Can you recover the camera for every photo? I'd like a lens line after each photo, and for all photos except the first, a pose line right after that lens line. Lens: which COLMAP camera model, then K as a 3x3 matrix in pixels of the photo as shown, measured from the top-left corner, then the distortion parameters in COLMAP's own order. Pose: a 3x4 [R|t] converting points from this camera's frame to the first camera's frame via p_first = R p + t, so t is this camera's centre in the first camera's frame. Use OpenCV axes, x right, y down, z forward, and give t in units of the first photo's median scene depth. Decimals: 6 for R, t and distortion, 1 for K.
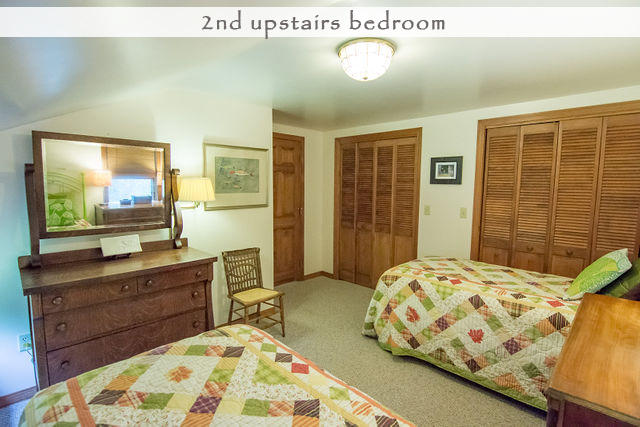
lens RADIAL K [[317.7, 0, 317.4], [0, 317.7, 213.5], [0, 0, 1]] dist [0.000162, -0.018366]
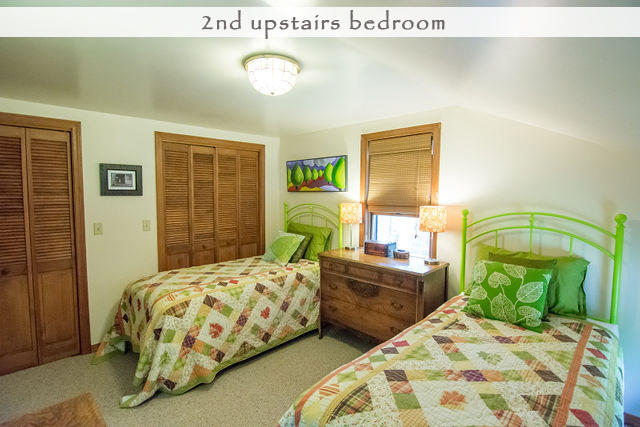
lens RADIAL K [[317.7, 0, 317.4], [0, 317.7, 213.5], [0, 0, 1]] dist [0.000162, -0.018366]
pose [[-0.024983, -0.073864, 0.996955, -0.608386], [0.095958, 0.992485, 0.075937, -0.074811], [-0.995072, 0.097563, -0.017707, 0.623416]]
